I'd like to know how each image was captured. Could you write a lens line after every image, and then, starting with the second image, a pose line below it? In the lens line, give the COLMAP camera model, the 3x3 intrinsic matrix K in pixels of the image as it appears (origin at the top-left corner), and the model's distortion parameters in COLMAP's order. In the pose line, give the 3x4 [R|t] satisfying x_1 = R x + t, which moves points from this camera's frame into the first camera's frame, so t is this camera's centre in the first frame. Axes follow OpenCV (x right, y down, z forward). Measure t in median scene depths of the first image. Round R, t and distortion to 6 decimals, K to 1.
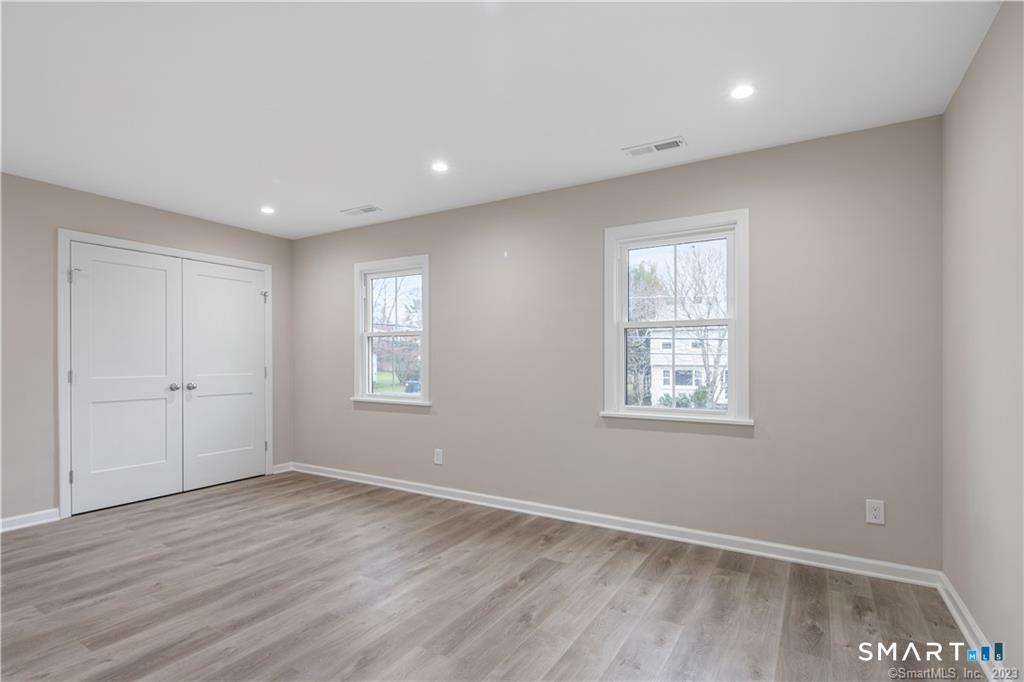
lens RADIAL K [[499.1, 0, 510.4], [0, 499.1, 355.7], [0, 0, 1]] dist [0.002521, -0.001791]
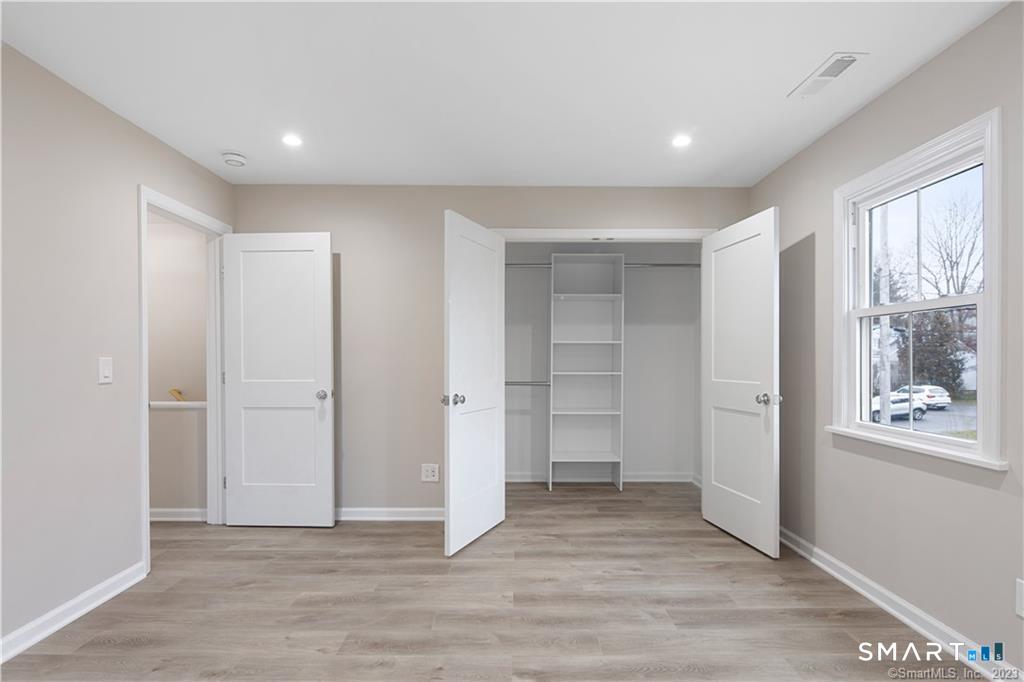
lens RADIAL K [[506.1, 0, 512.4], [0, 506.1, 361.5], [0, 0, 1]] dist [0.002407, -0.000045]
pose [[0.529816, 0.004327, -0.848101, -0.024894], [0.003502, 0.999967, 0.007289, 0.006251], [0.848105, -0.006832, 0.529784, 0.543806]]
